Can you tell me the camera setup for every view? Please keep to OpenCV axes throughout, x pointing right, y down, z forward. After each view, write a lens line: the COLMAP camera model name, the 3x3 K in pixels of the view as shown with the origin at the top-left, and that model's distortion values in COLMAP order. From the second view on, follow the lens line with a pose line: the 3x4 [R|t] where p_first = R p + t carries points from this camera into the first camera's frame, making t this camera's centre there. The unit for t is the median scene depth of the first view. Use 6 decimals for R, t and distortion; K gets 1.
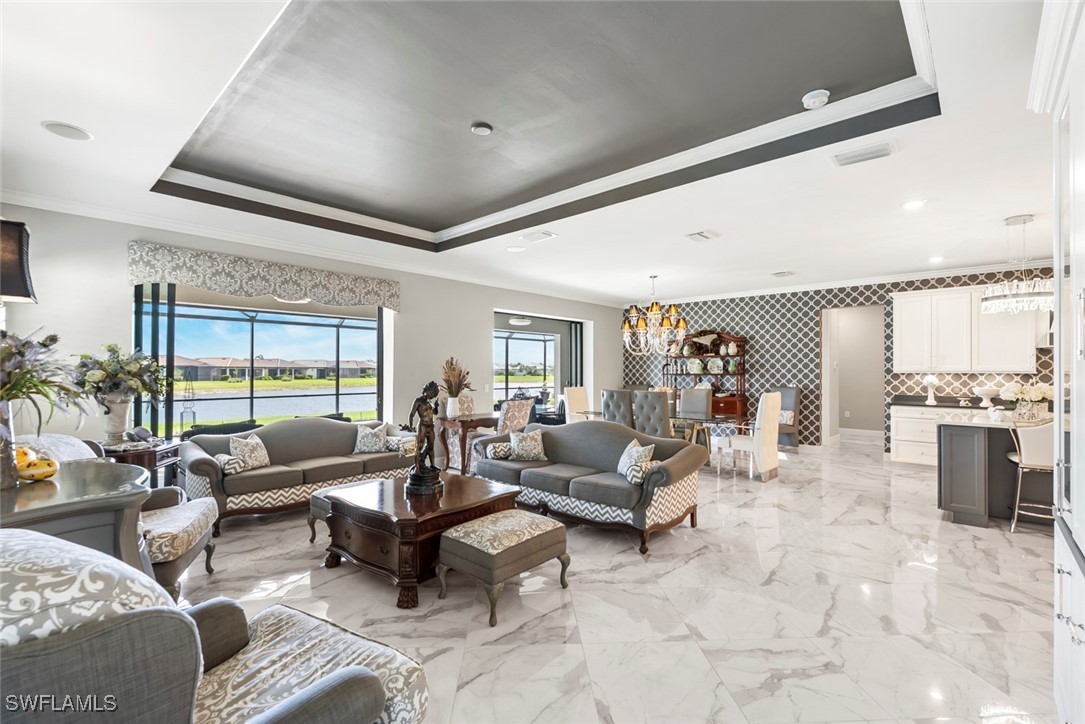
lens RADIAL K [[485.7, 0, 542.0], [0, 485.7, 365.2], [0, 0, 1]] dist [-0.002758, 0.000045]
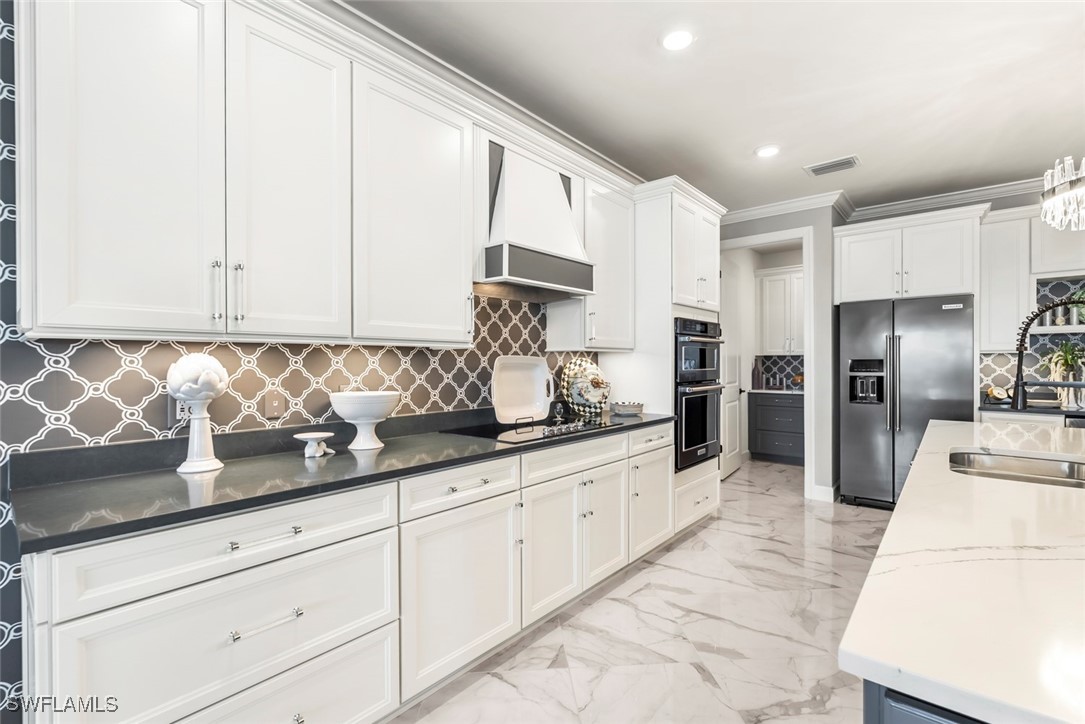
lens RADIAL K [[485.7, 0, 542.0], [0, 485.7, 365.2], [0, 0, 1]] dist [-0.002758, 0.000045]
pose [[-0.035864, -0.006890, 0.999333, 0.518796], [-0.010437, 0.999924, 0.006520, 0.021807], [-0.999302, -0.010196, -0.035933, 0.781203]]
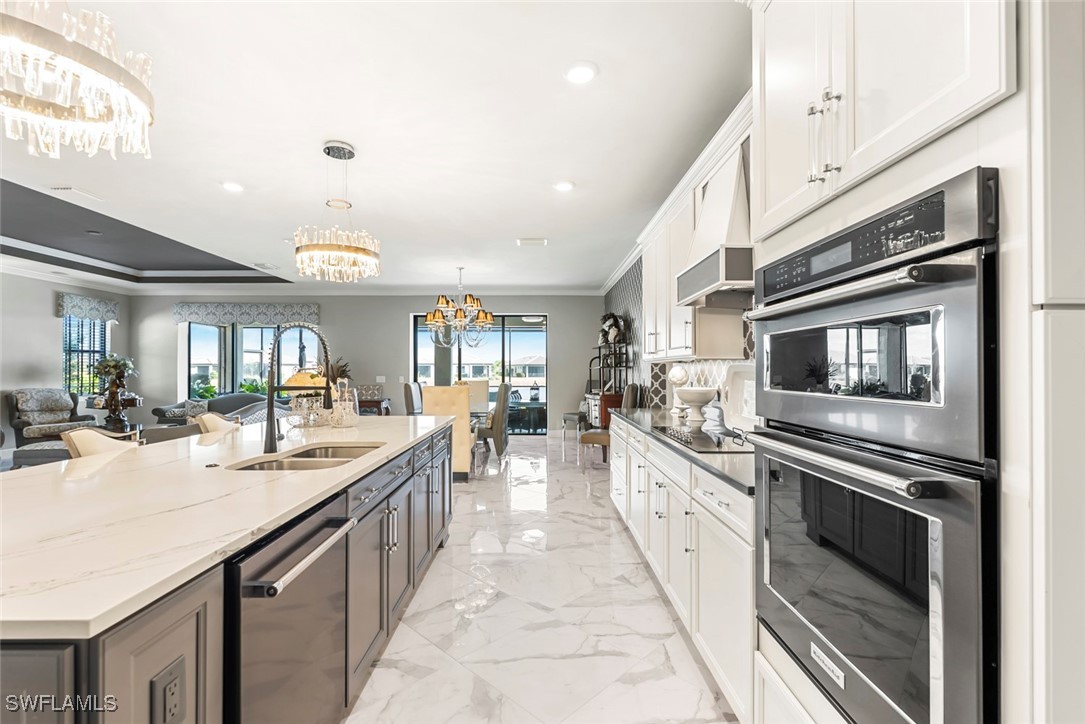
lens RADIAL K [[485.7, 0, 542.0], [0, 485.7, 365.2], [0, 0, 1]] dist [-0.002758, 0.000045]
pose [[0.678949, -0.008415, -0.734137, 1.044063], [0.011025, 0.999938, -0.001266, 0.016926], [0.734103, -0.007234, 0.679000, 0.441486]]
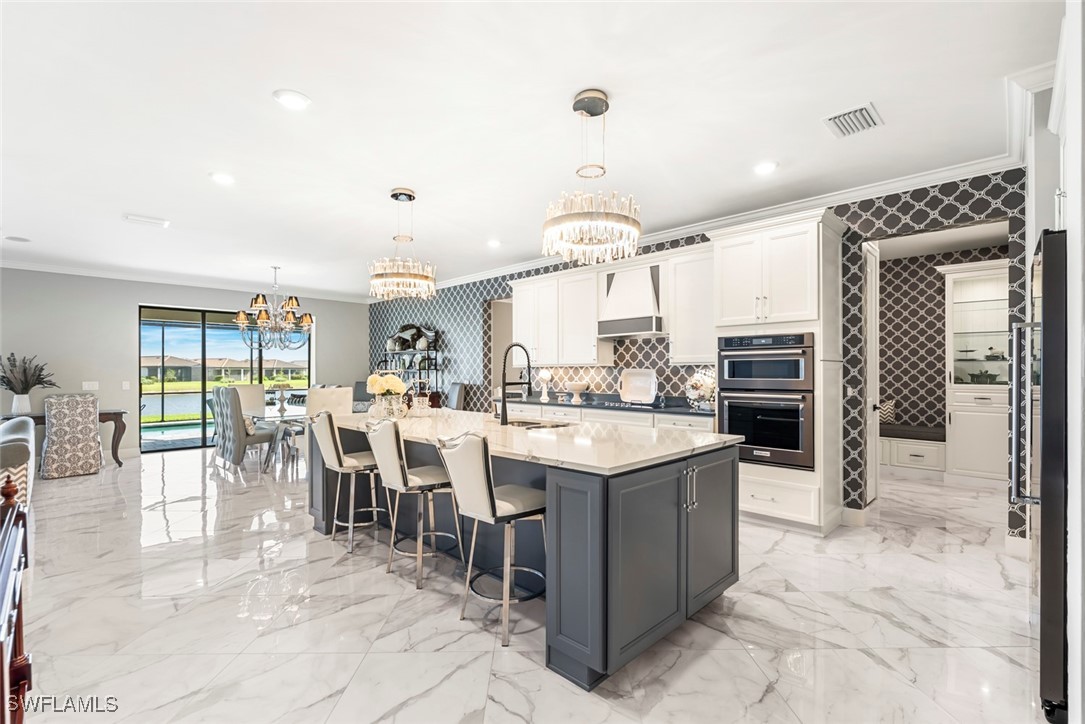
lens RADIAL K [[485.7, 0, 542.0], [0, 485.7, 365.2], [0, 0, 1]] dist [-0.002758, 0.000045]
pose [[0.999260, -0.004818, -0.038167, 0.773207], [0.004856, 0.999988, 0.000916, 0.010690], [0.038162, -0.001101, 0.999271, 0.062067]]
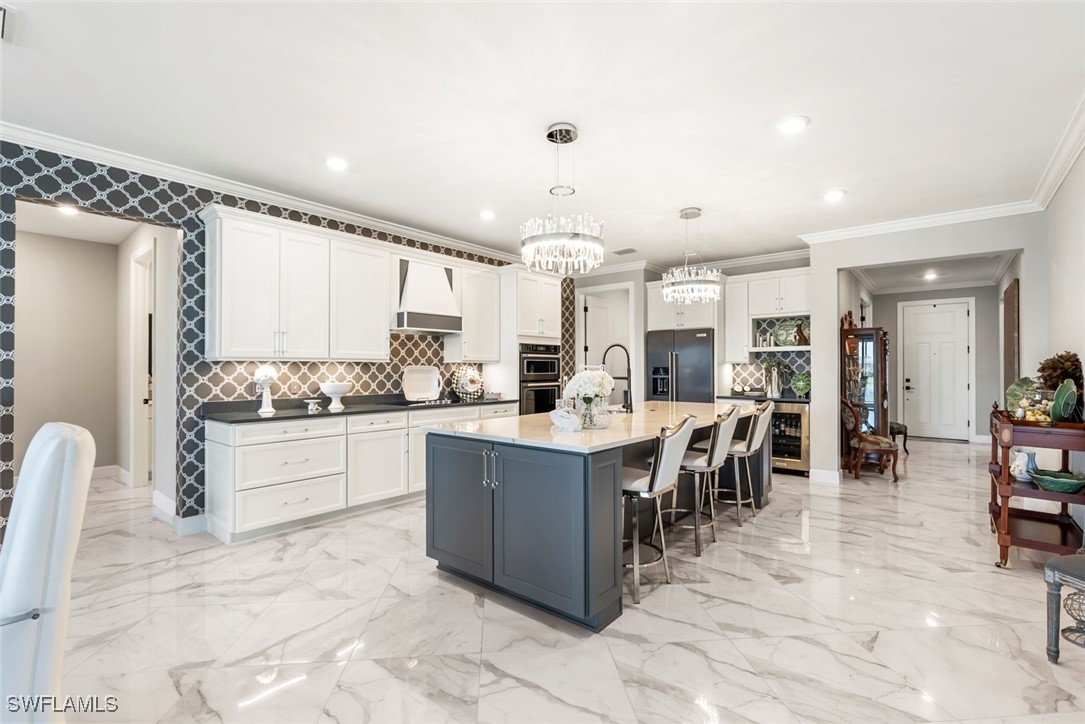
lens RADIAL K [[485.7, 0, 542.0], [0, 485.7, 365.2], [0, 0, 1]] dist [-0.002758, 0.000045]
pose [[-0.045010, 0.005581, 0.998971, 0.182852], [-0.011941, 0.999910, -0.006124, 0.018897], [-0.998915, -0.012205, -0.044939, 0.642719]]
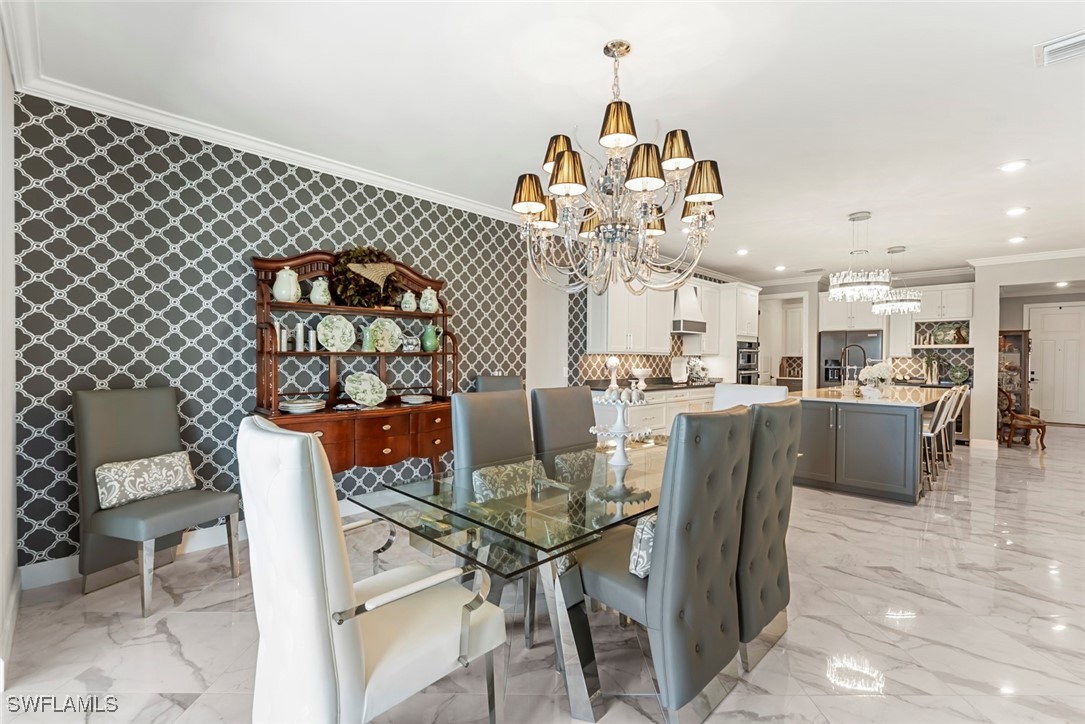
lens RADIAL K [[483.9, 0, 542.5], [0, 483.9, 362.0], [0, 0, 1]] dist [-0.000108, 0.000143]
pose [[0.046630, -0.008709, 0.998874, -0.099284], [-0.020778, 0.999737, 0.009686, 0.022878], [-0.998696, -0.021206, 0.046437, 1.013007]]
